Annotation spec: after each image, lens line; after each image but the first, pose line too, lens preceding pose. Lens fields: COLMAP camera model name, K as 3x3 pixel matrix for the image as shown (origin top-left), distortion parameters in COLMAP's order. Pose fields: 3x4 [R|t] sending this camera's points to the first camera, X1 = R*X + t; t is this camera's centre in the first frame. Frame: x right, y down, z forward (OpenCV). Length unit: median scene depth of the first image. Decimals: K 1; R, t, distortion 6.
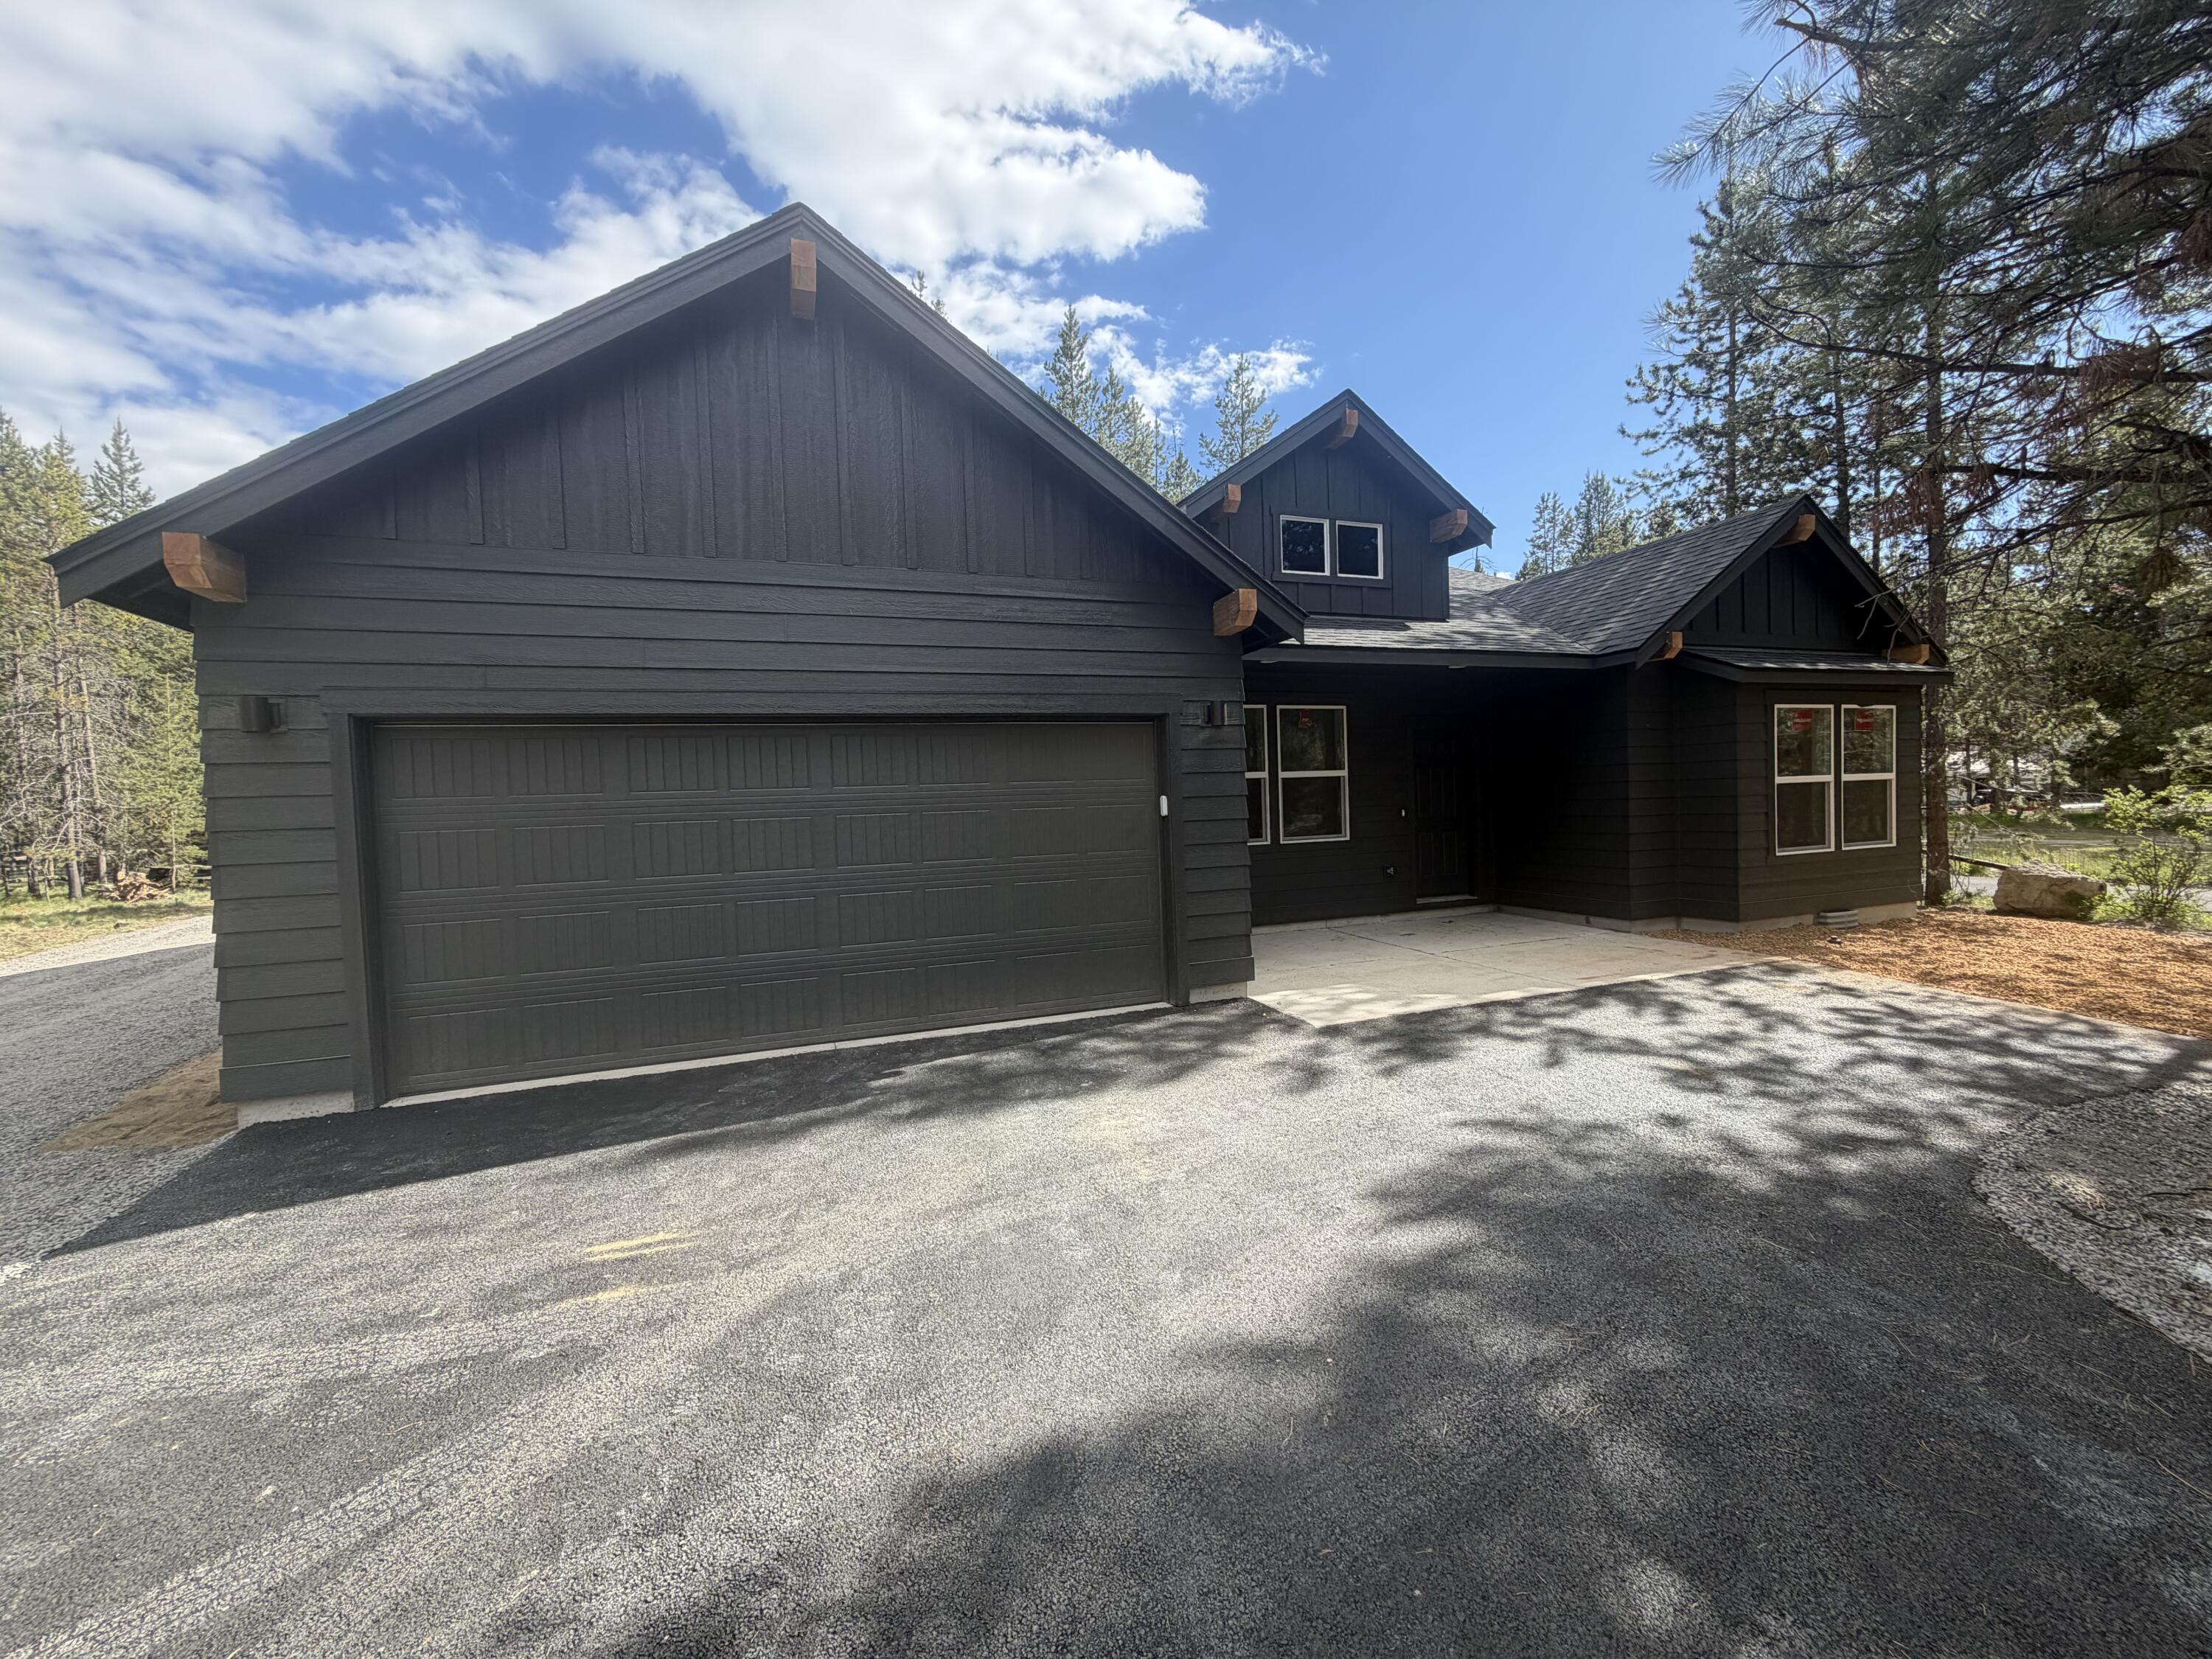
lens RADIAL K [[887.6, 0, 1106.0], [0, 887.6, 829.5], [0, 0, 1]] dist [0.000014, 0.000479]
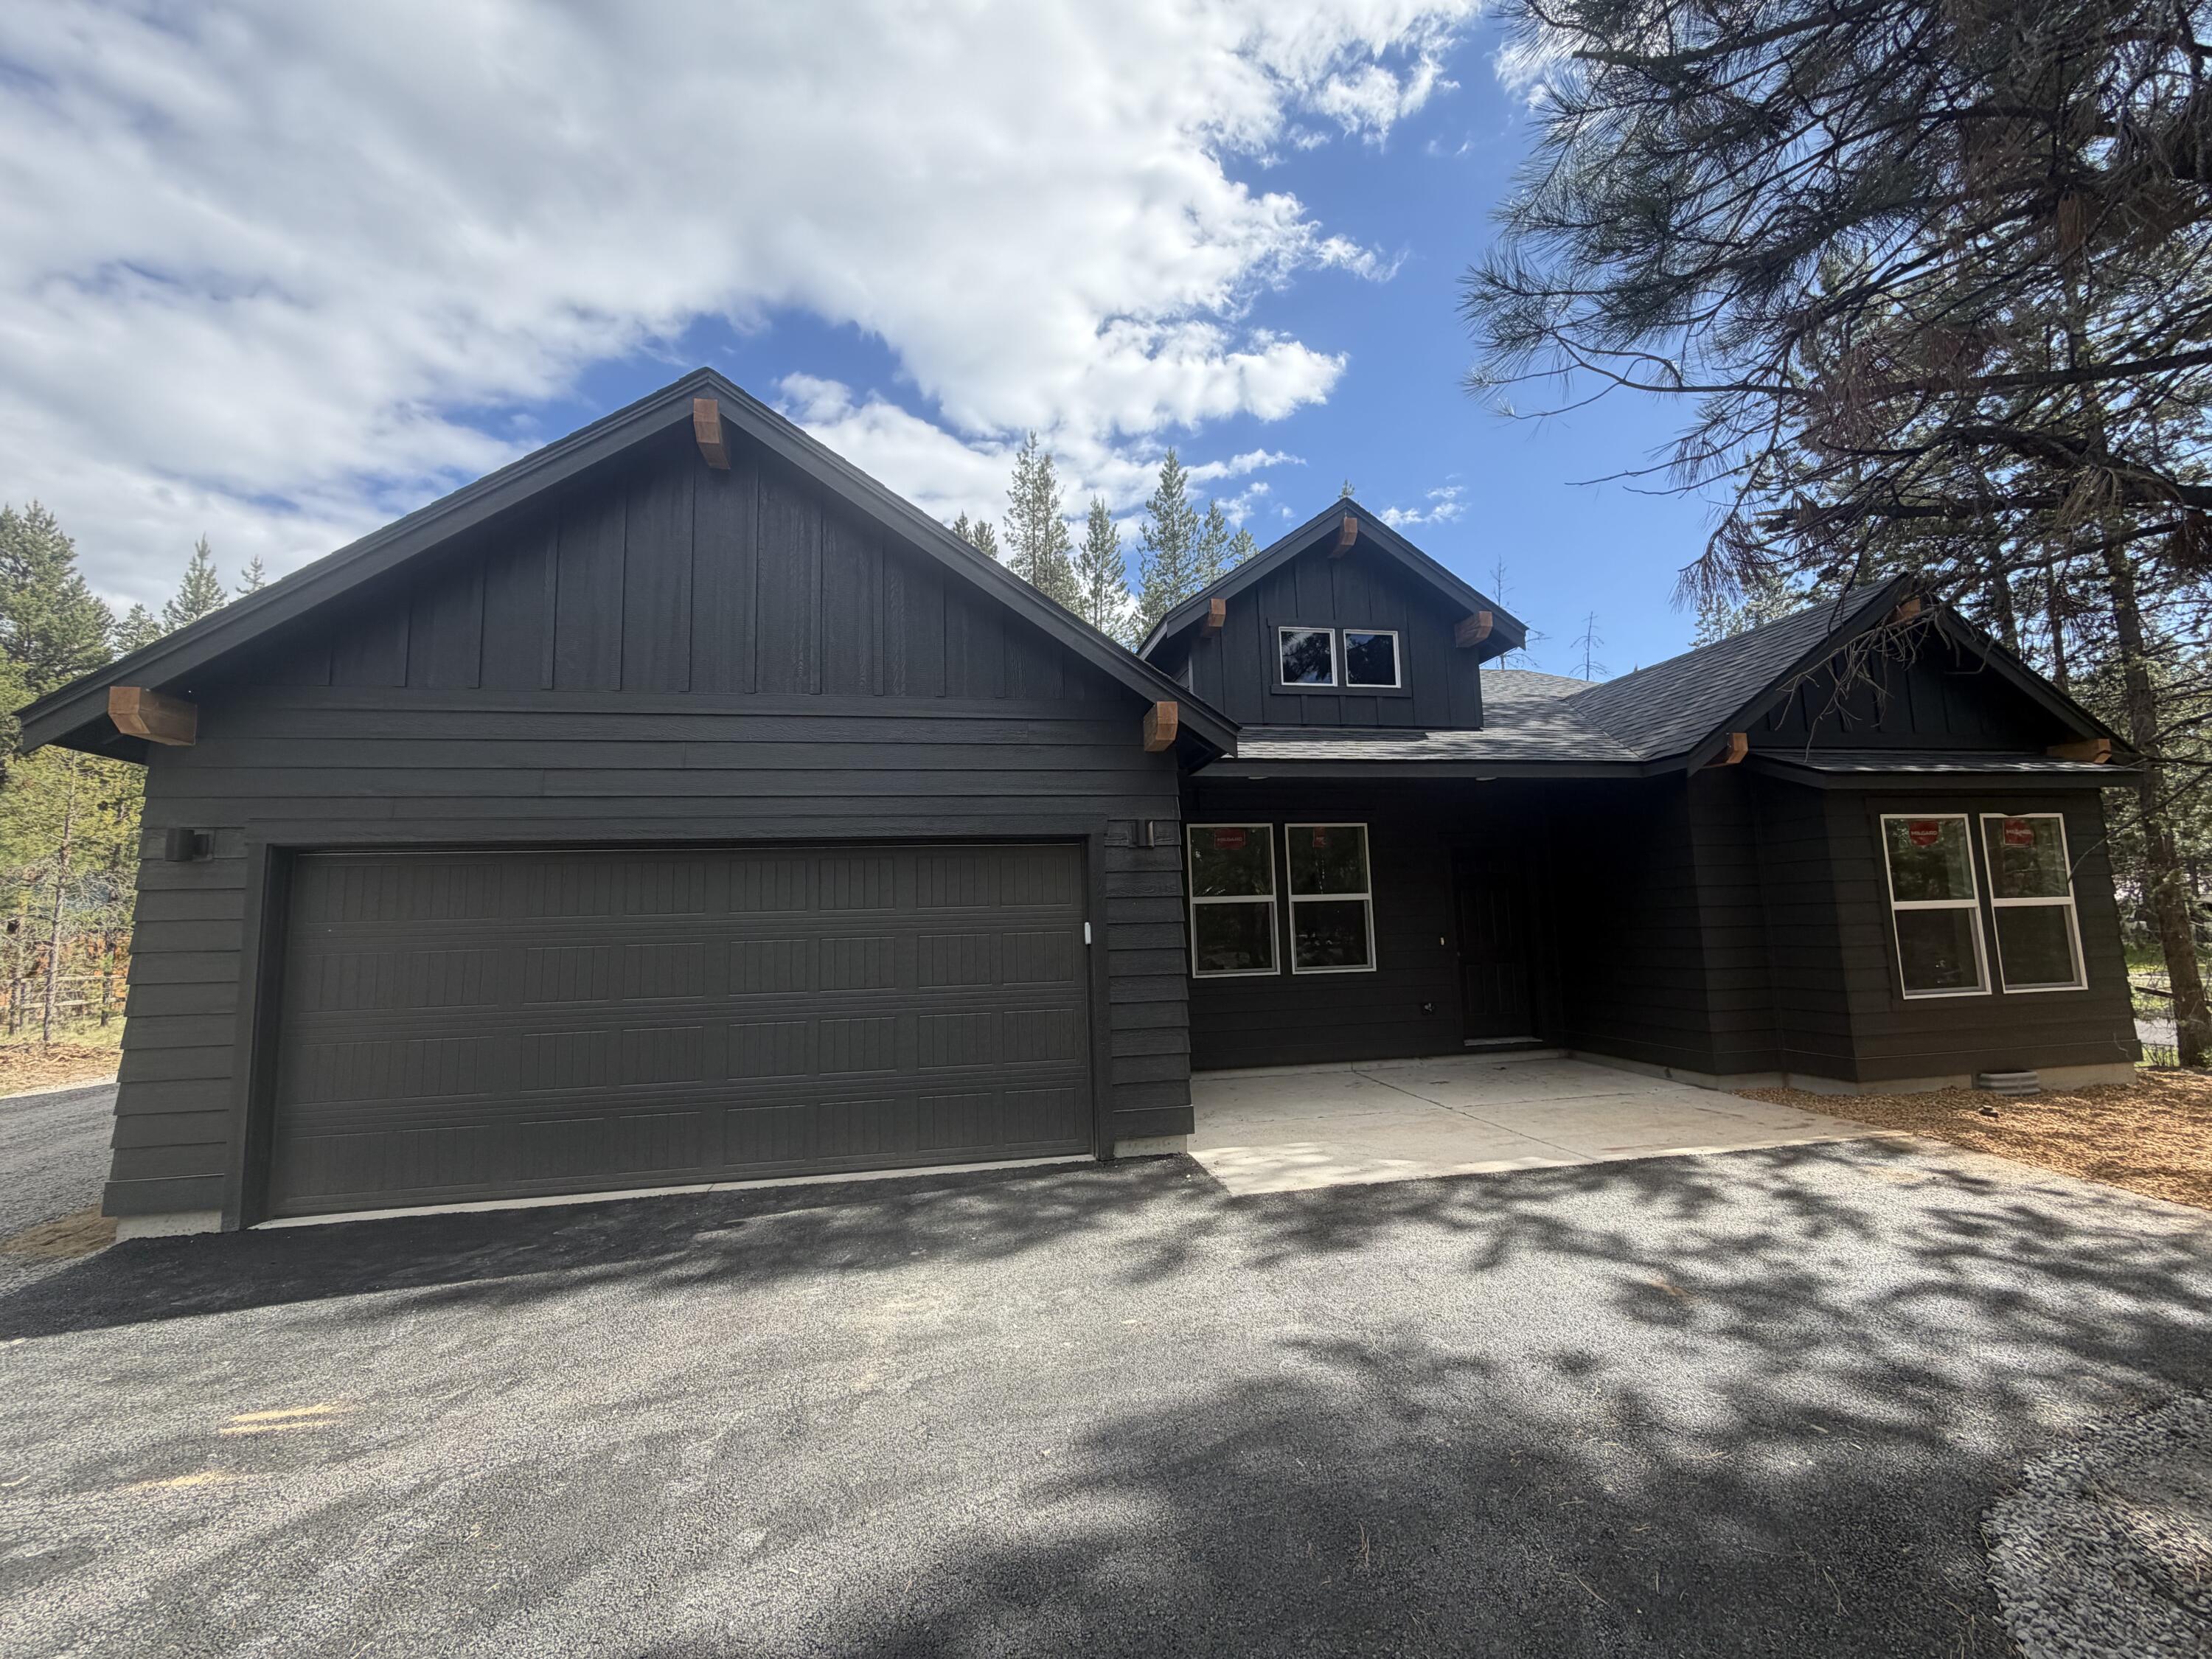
lens RADIAL K [[887.6, 0, 1106.0], [0, 887.6, 829.5], [0, 0, 1]] dist [0.000014, 0.000479]
pose [[0.984975, -0.012456, -0.172246, 0.290722], [-0.010920, 0.990908, -0.134101, -0.012194], [0.172350, 0.133967, 0.975883, 0.104110]]
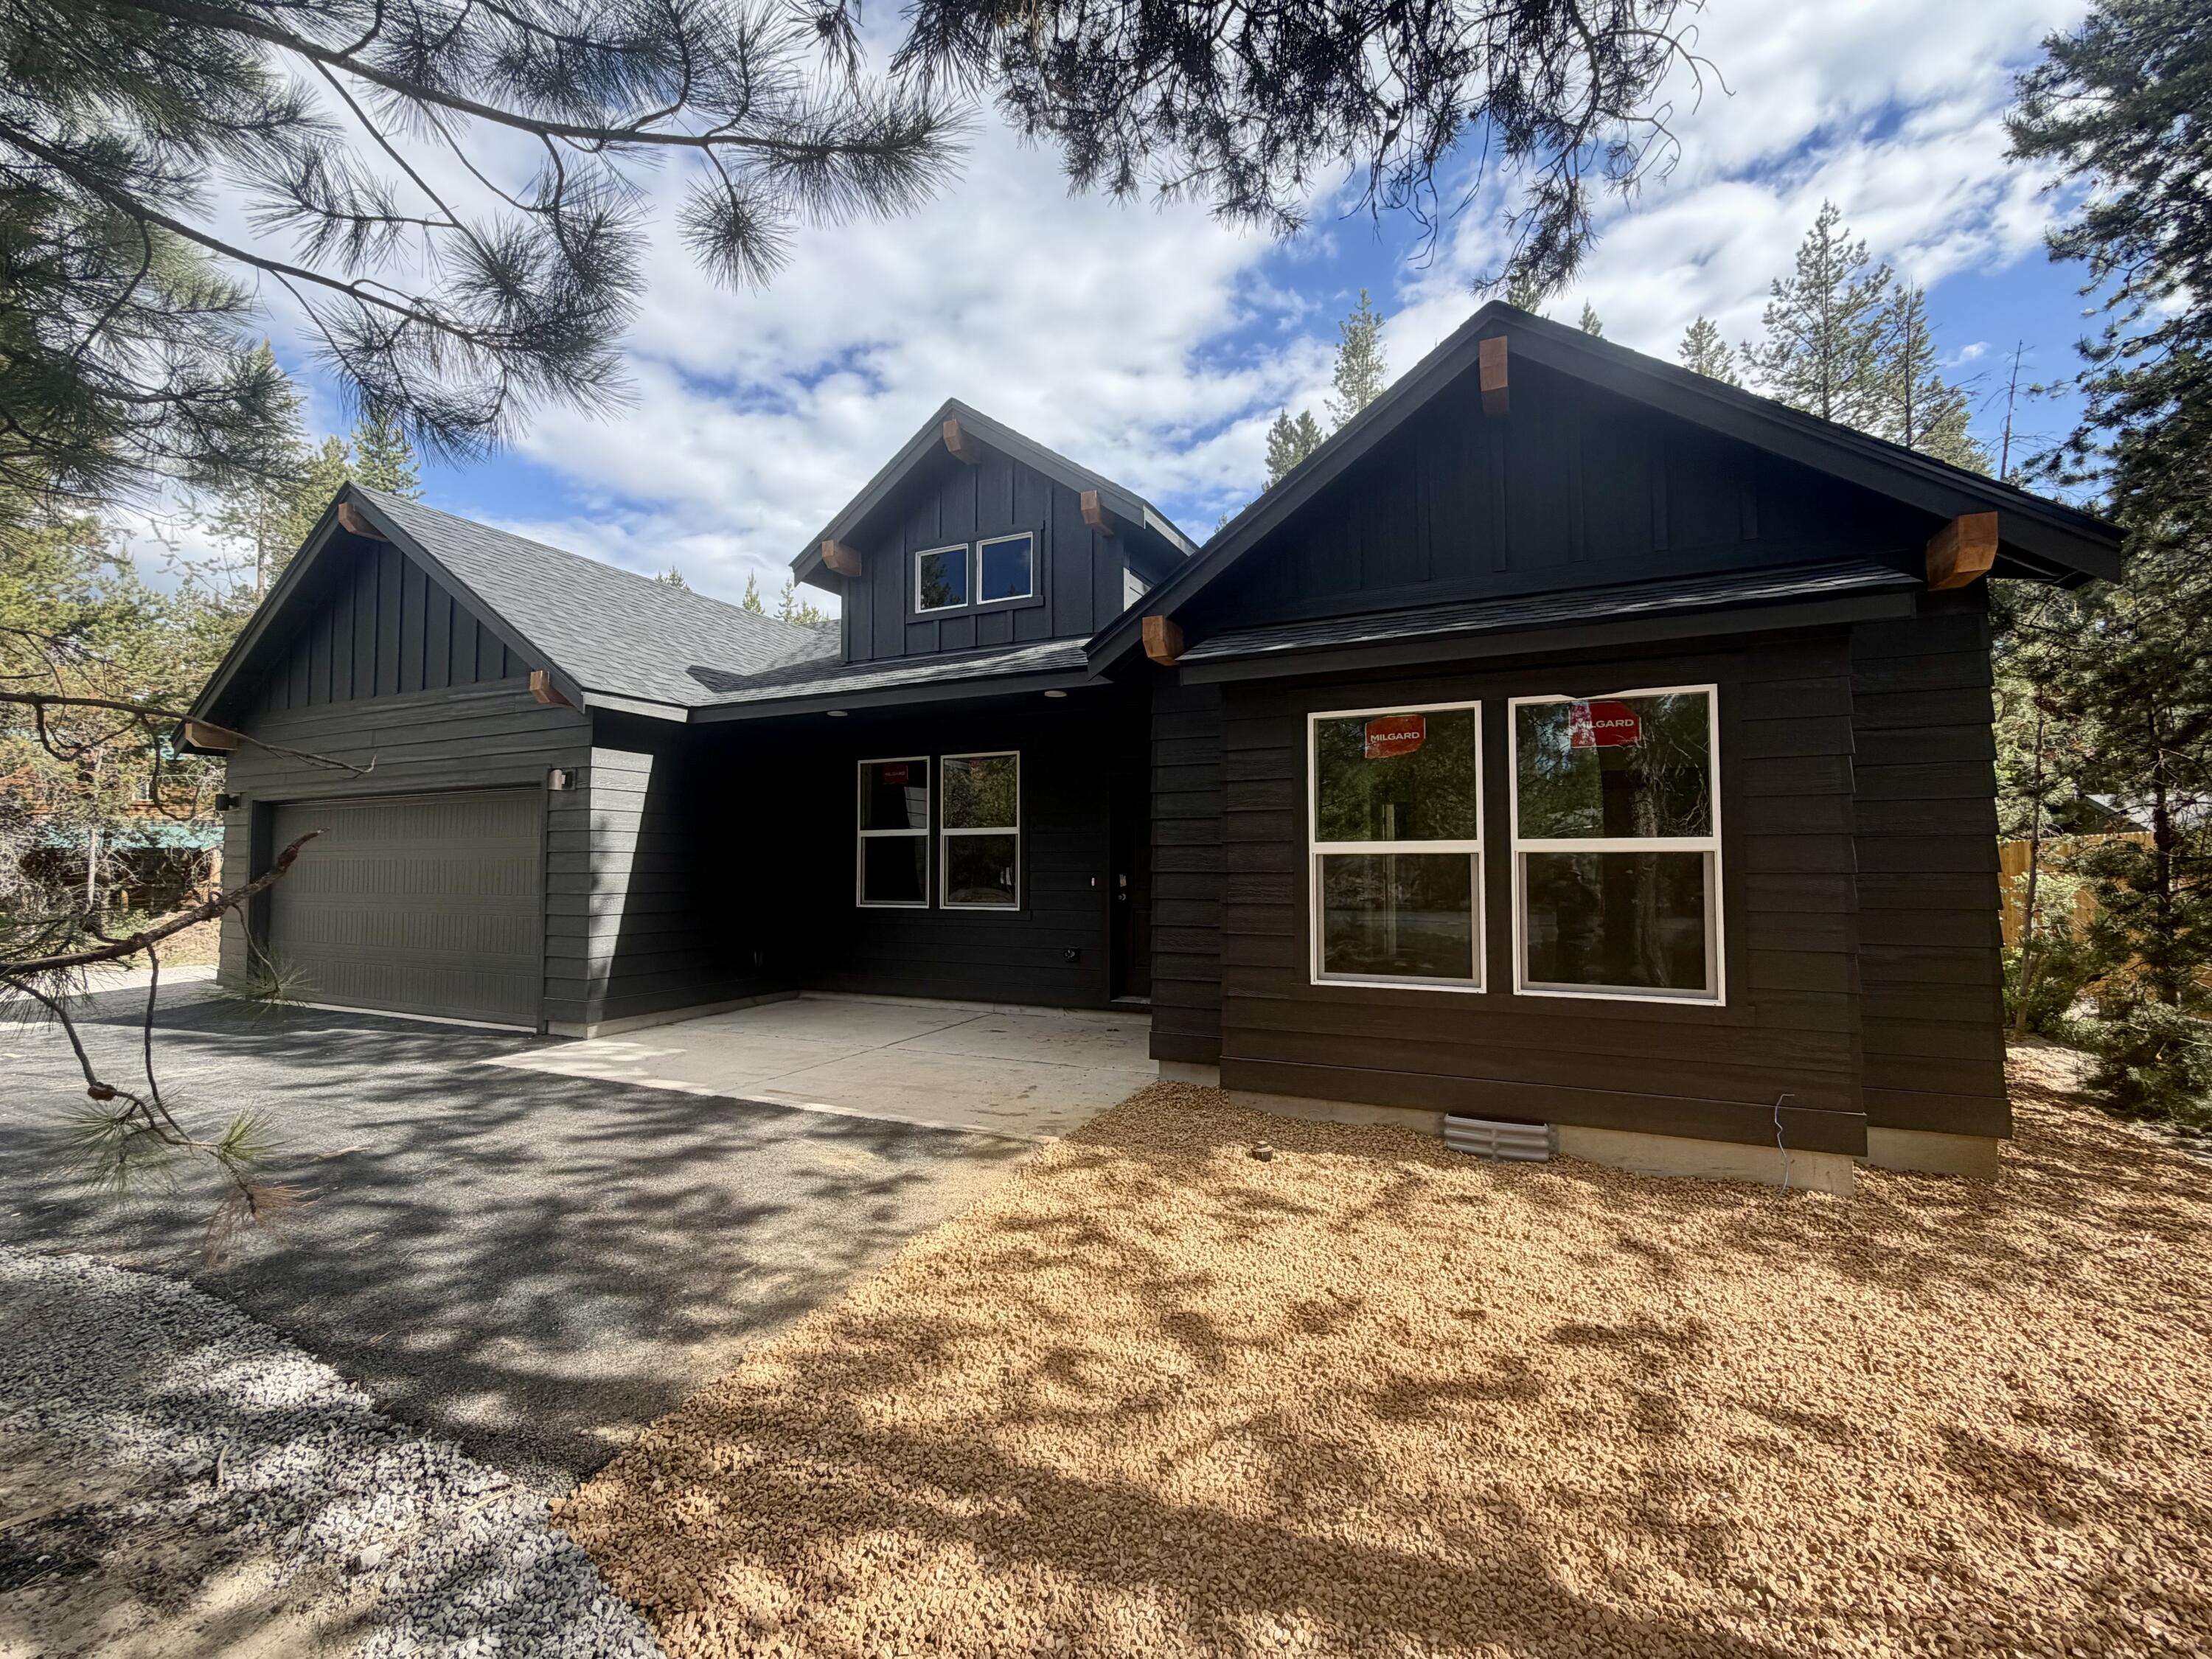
lens RADIAL K [[955.2, 0, 1106.0], [0, 955.2, 829.5], [0, 0, 1]] dist [0.000179, -0.000007]
pose [[0.686724, 0.004113, -0.726907, 1.759015], [-0.042411, 0.998507, -0.034416, -0.066686], [0.725680, 0.054463, 0.685873, 0.794245]]
